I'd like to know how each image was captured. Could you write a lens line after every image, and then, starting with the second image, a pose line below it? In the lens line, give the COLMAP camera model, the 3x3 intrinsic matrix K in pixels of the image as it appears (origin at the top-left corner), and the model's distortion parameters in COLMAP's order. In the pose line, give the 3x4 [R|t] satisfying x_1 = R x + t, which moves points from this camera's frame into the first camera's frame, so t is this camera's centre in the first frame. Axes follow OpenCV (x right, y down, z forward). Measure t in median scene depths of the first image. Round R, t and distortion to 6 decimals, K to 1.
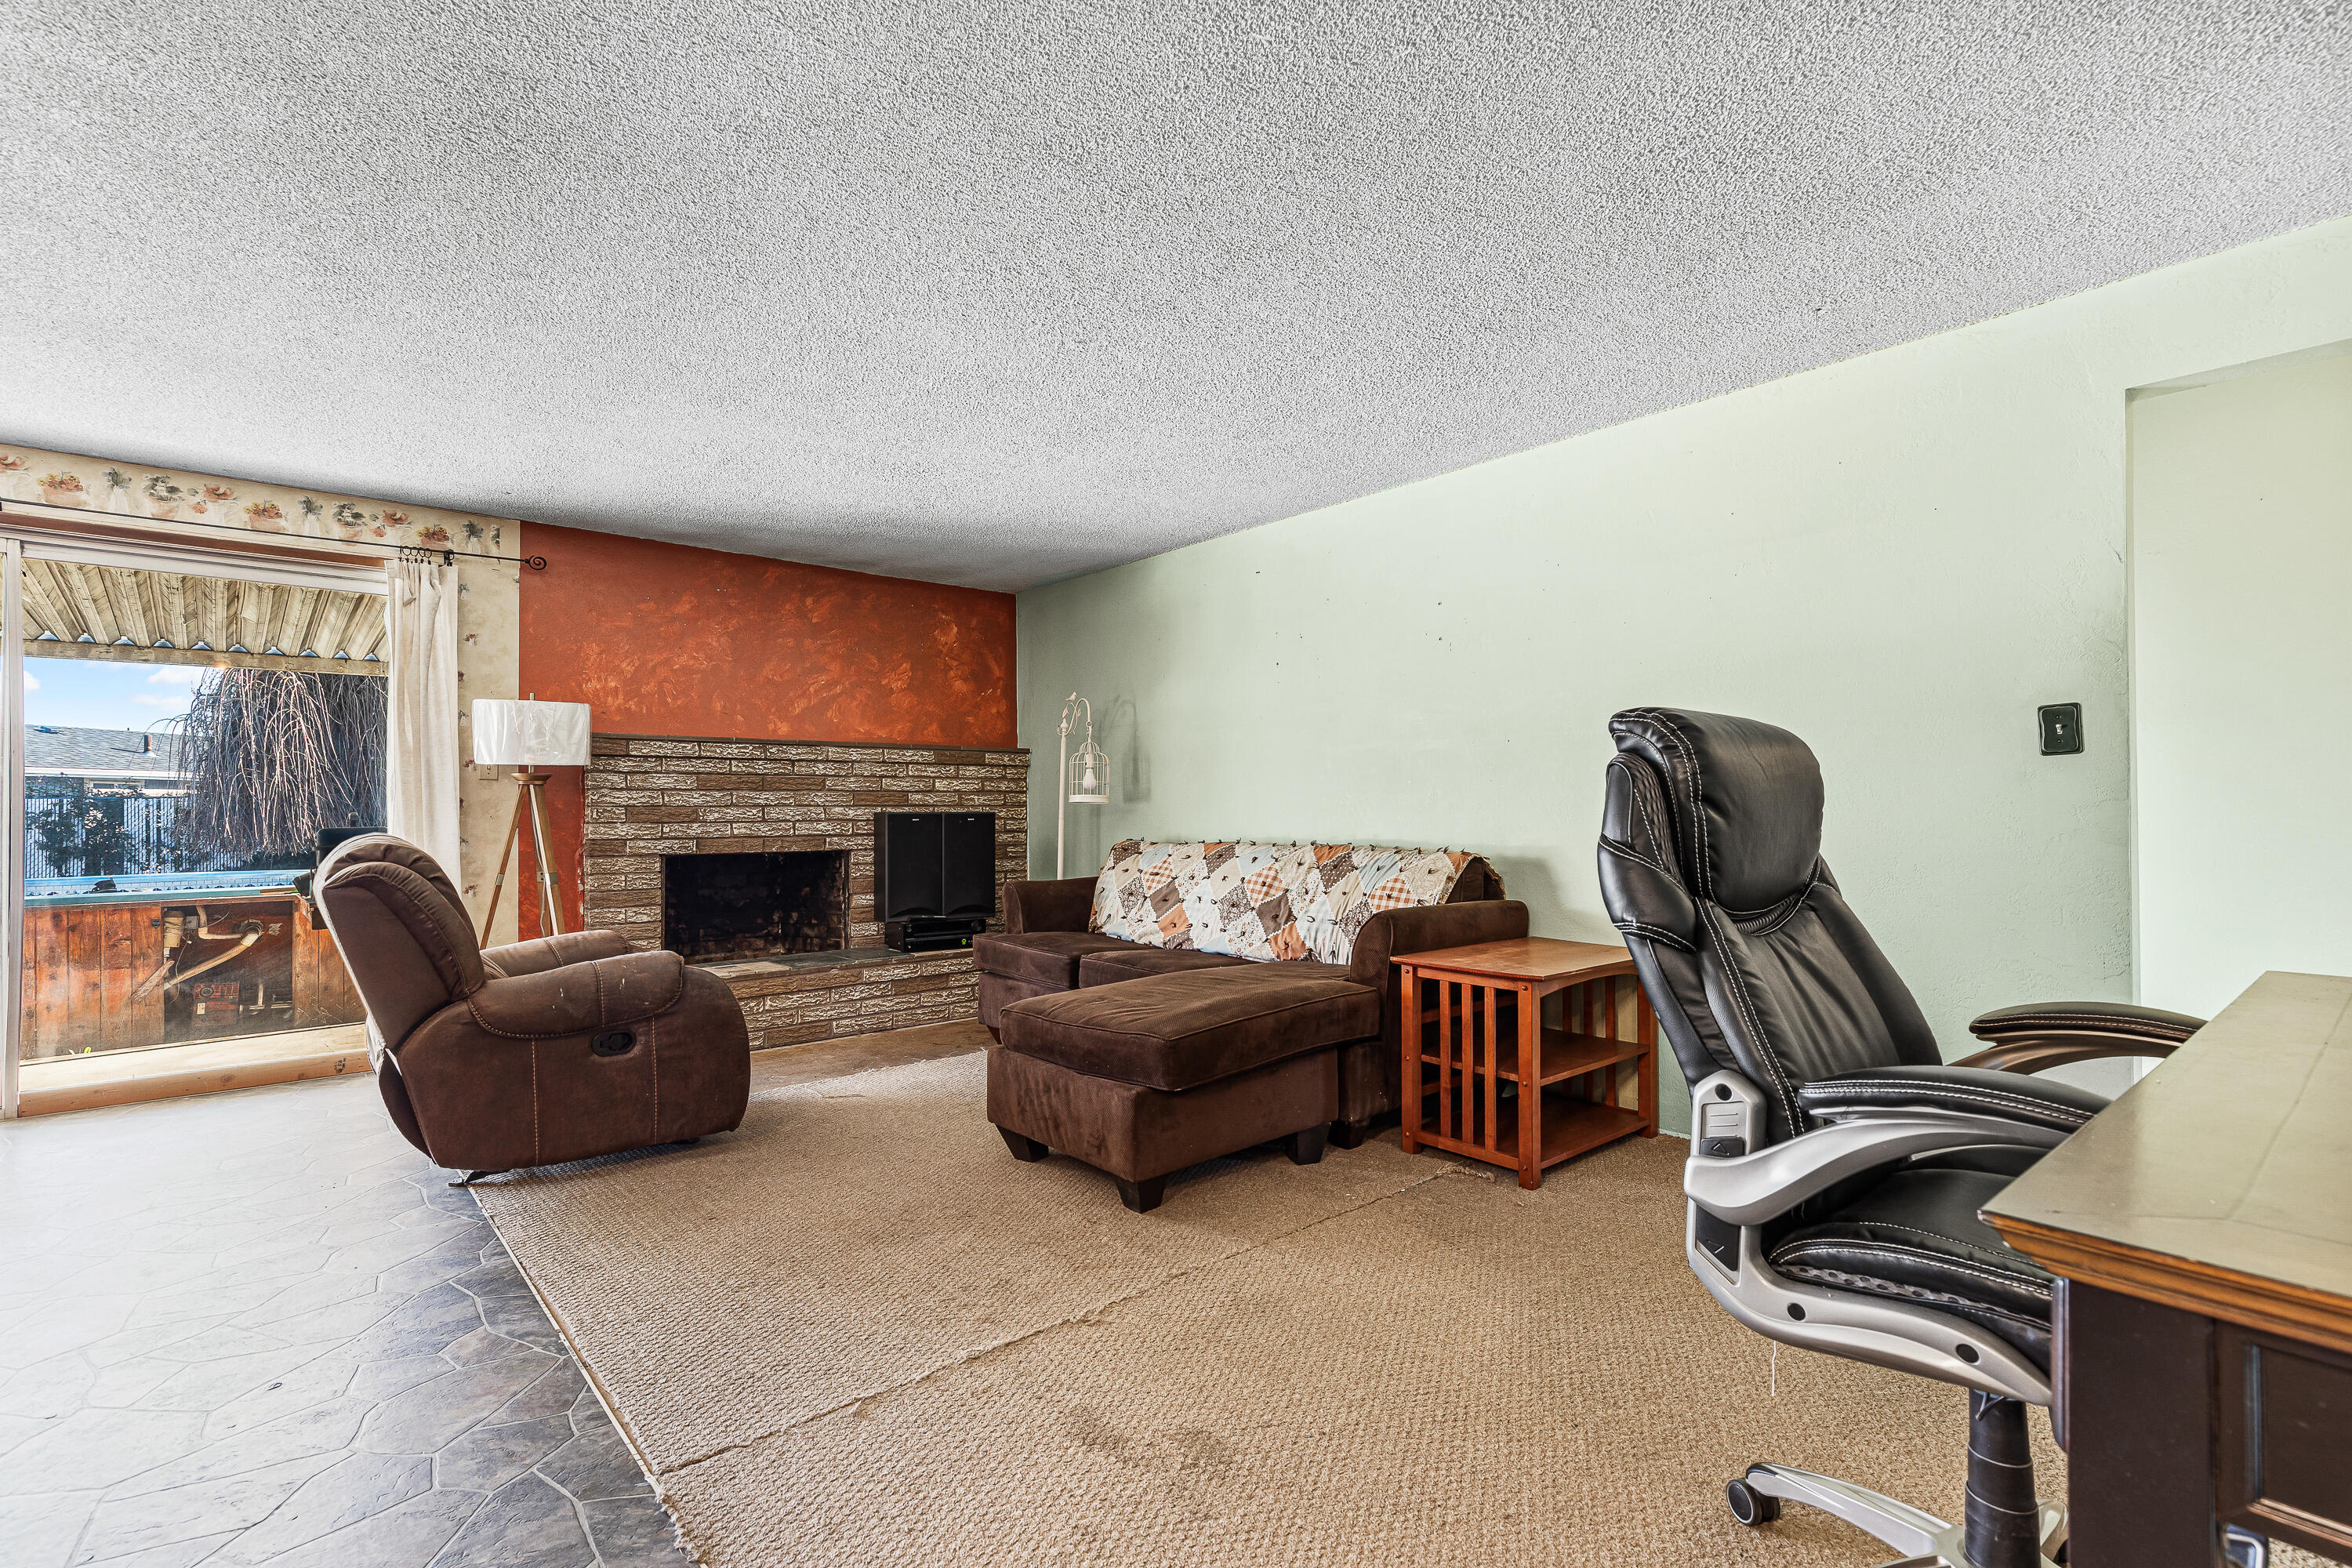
lens RADIAL K [[1078.1, 0, 1179.5], [0, 1078.1, 808.9], [0, 0, 1]] dist [0.006132, -0.000814]
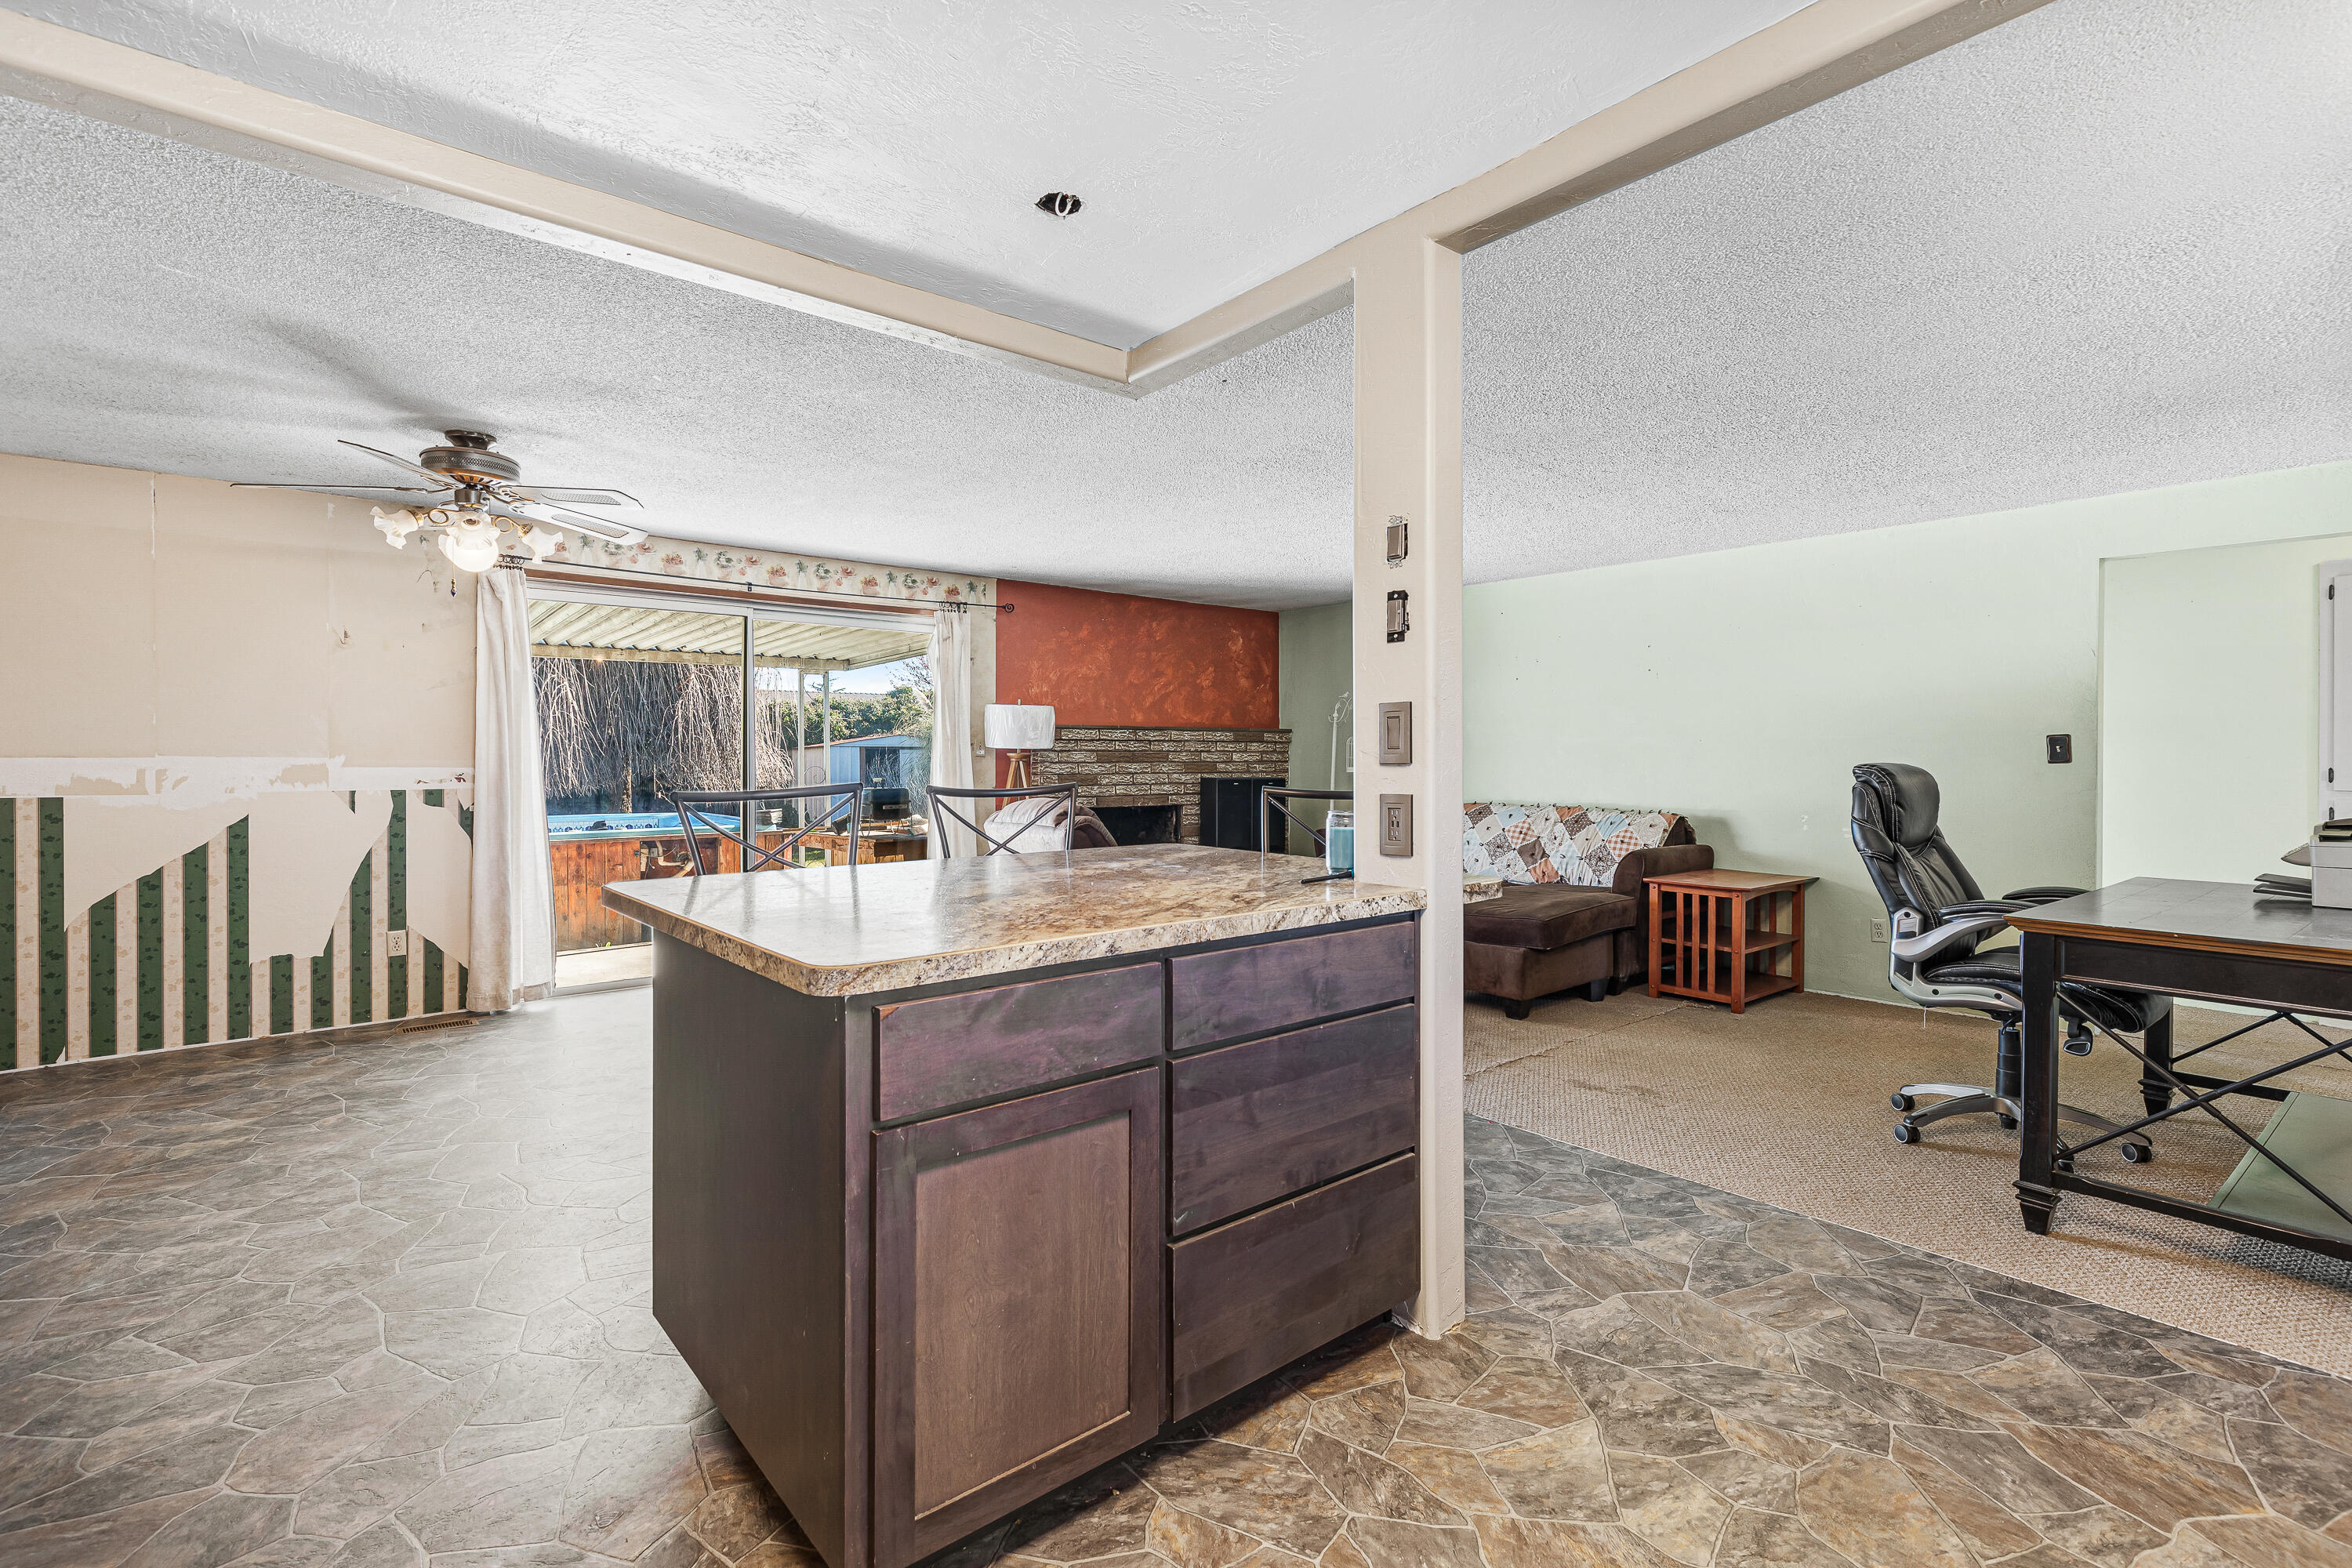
lens RADIAL K [[1078.1, 0, 1180.6], [0, 1078.1, 768.5], [0, 0, 1]] dist [0.006132, -0.000814]
pose [[0.999688, 0.007508, -0.023814, -0.383411], [-0.007182, 0.999880, 0.013754, -0.038298], [0.023915, -0.013579, 0.999622, -0.532878]]
